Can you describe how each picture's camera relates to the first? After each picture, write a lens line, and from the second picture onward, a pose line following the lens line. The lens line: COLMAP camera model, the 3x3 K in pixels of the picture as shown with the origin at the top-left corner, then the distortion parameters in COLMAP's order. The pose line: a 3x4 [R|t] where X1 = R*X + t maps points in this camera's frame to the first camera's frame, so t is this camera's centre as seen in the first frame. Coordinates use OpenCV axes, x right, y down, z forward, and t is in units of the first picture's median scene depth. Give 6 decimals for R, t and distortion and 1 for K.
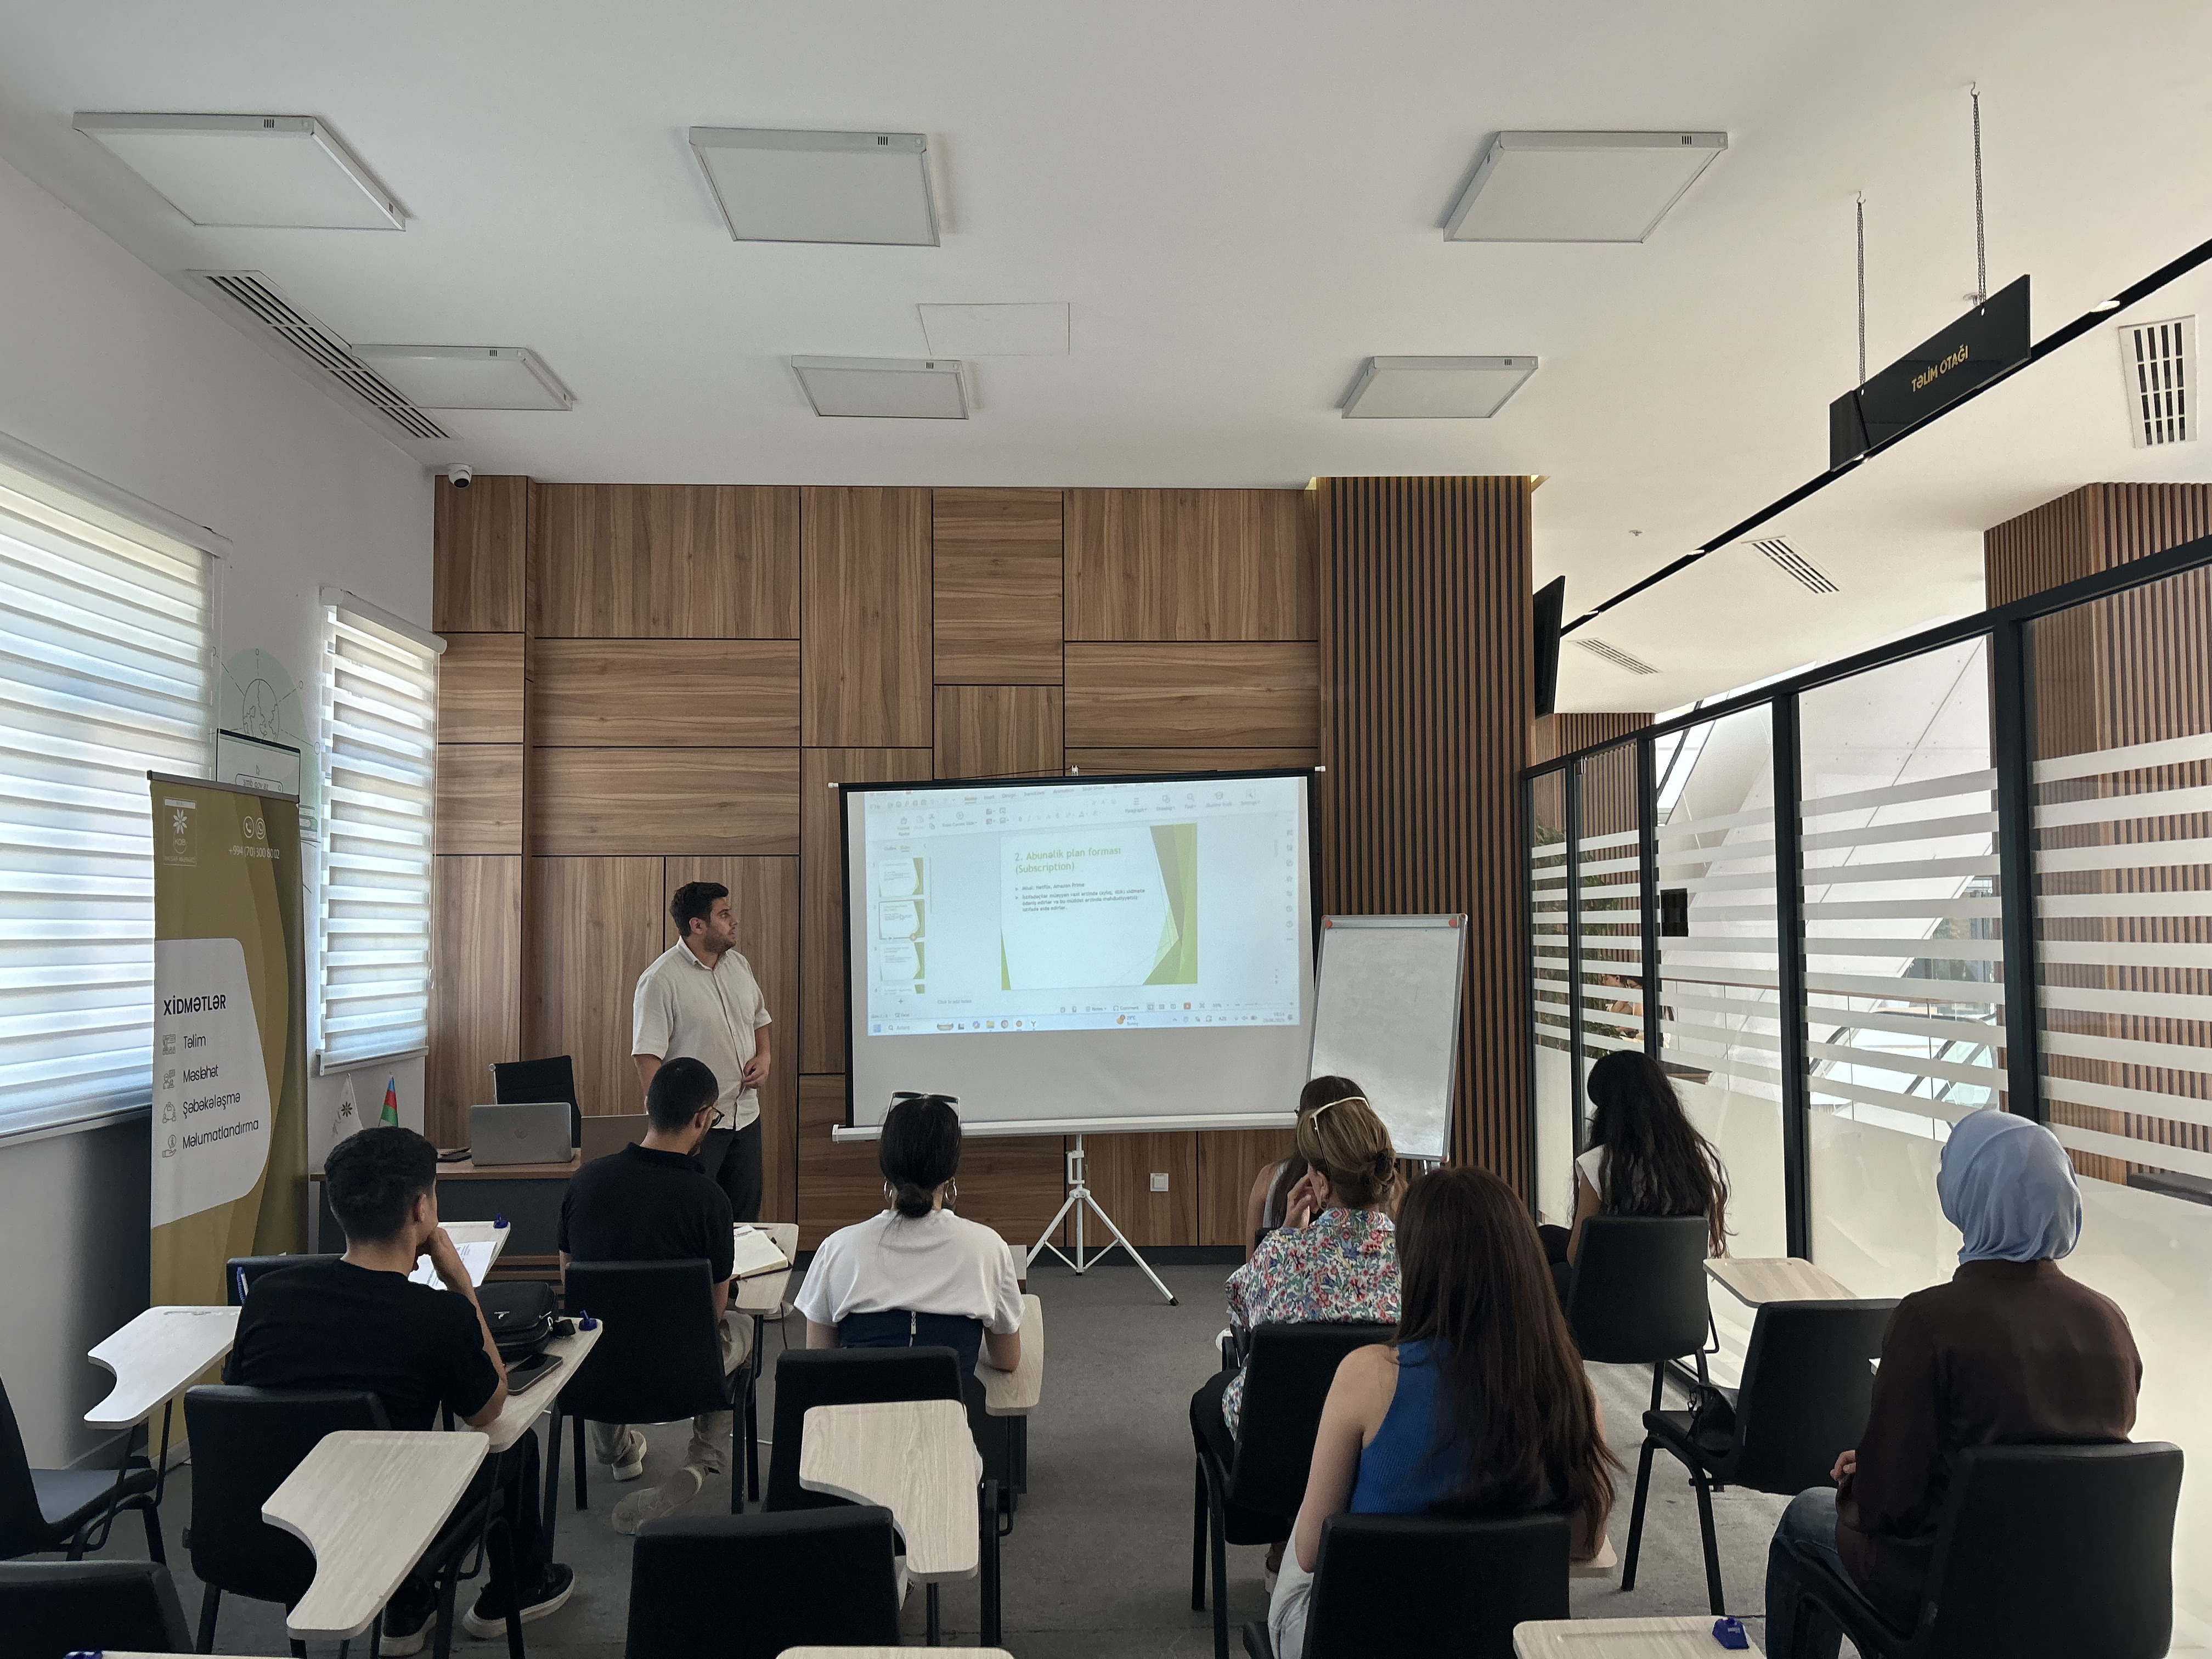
lens RADIAL K [[1633.9, 0, 1131.4], [0, 1633.9, 867.1], [0, 0, 1]] dist [0.054609, -0.040616]
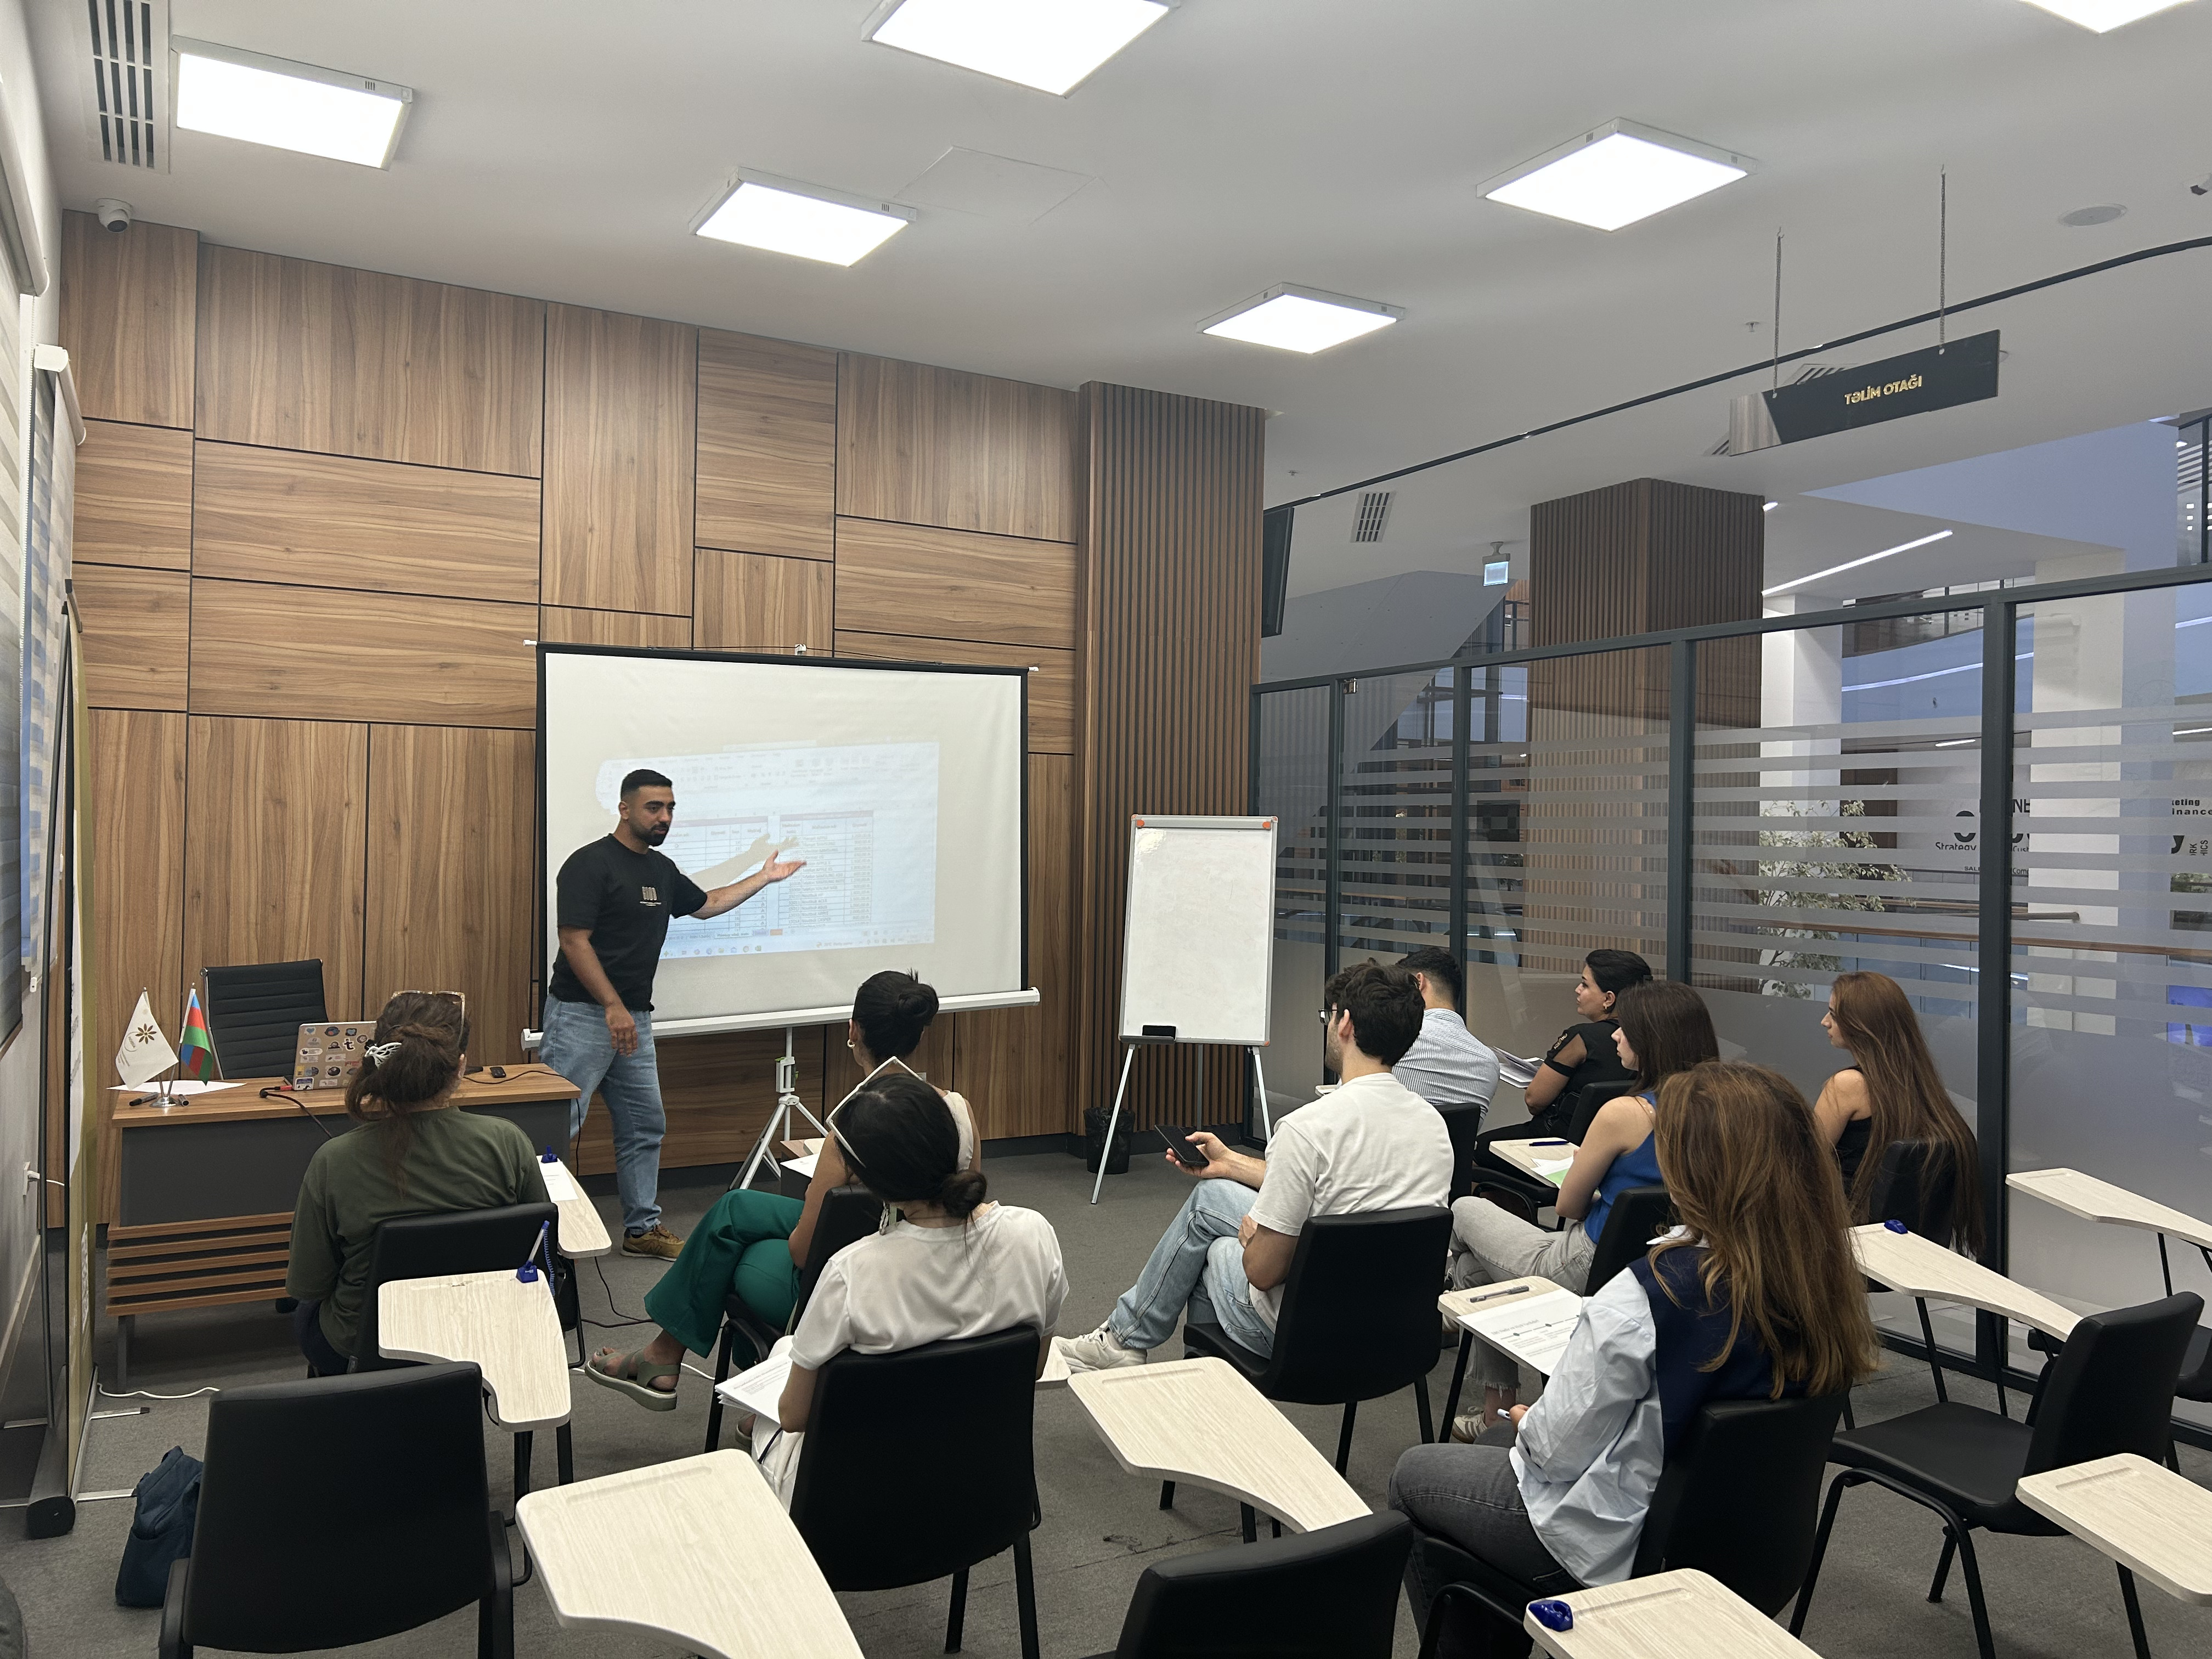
lens RADIAL K [[1633.9, 0, 1126.4], [0, 1633.9, 828.4], [0, 0, 1]] dist [0.054609, -0.040616]
pose [[0.892104, 0.021955, 0.451296, -0.316905], [-0.040097, 0.998725, 0.030676, 0.005688], [-0.450047, -0.045462, 0.891847, 0.079062]]
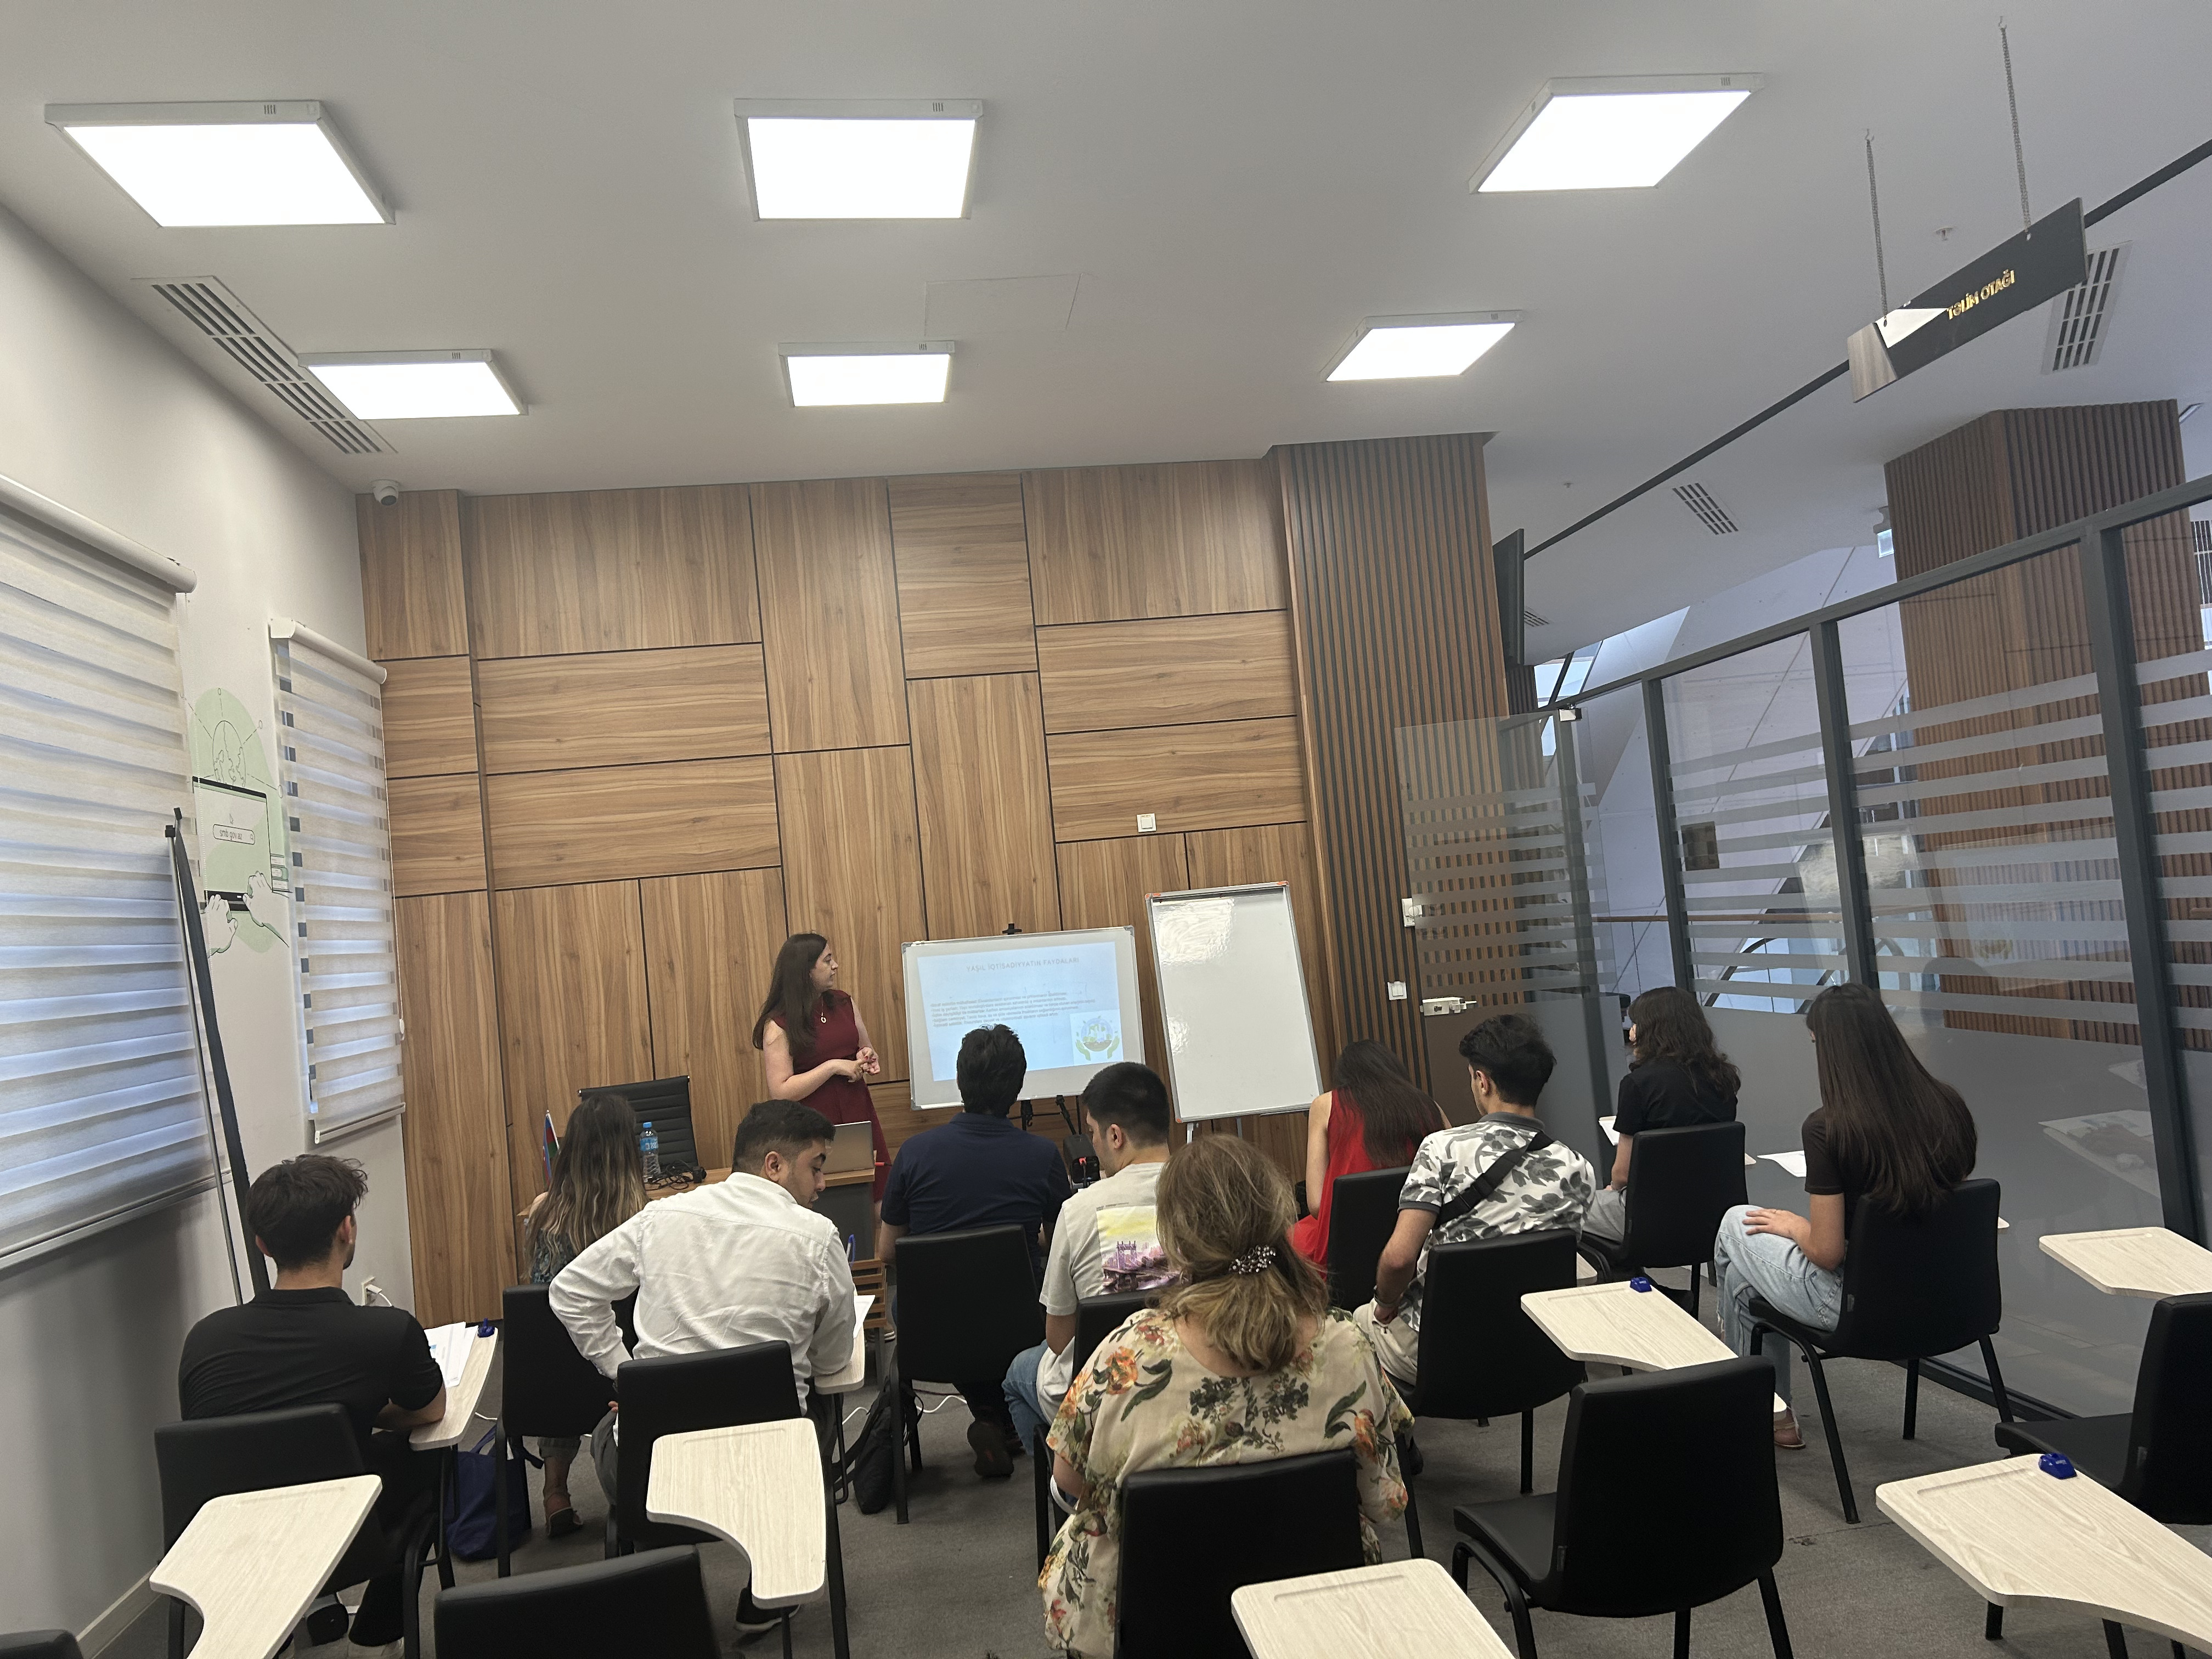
lens RADIAL K [[1633.9, 0, 1144.2], [0, 1633.9, 860.9], [0, 0, 1]] dist [0.054609, -0.040616]
pose [[0.990087, -0.083301, 0.113090, -0.100308], [0.082968, 0.996523, 0.007652, 0.000010], [-0.113334, 0.001807, 0.993555, 0.018295]]
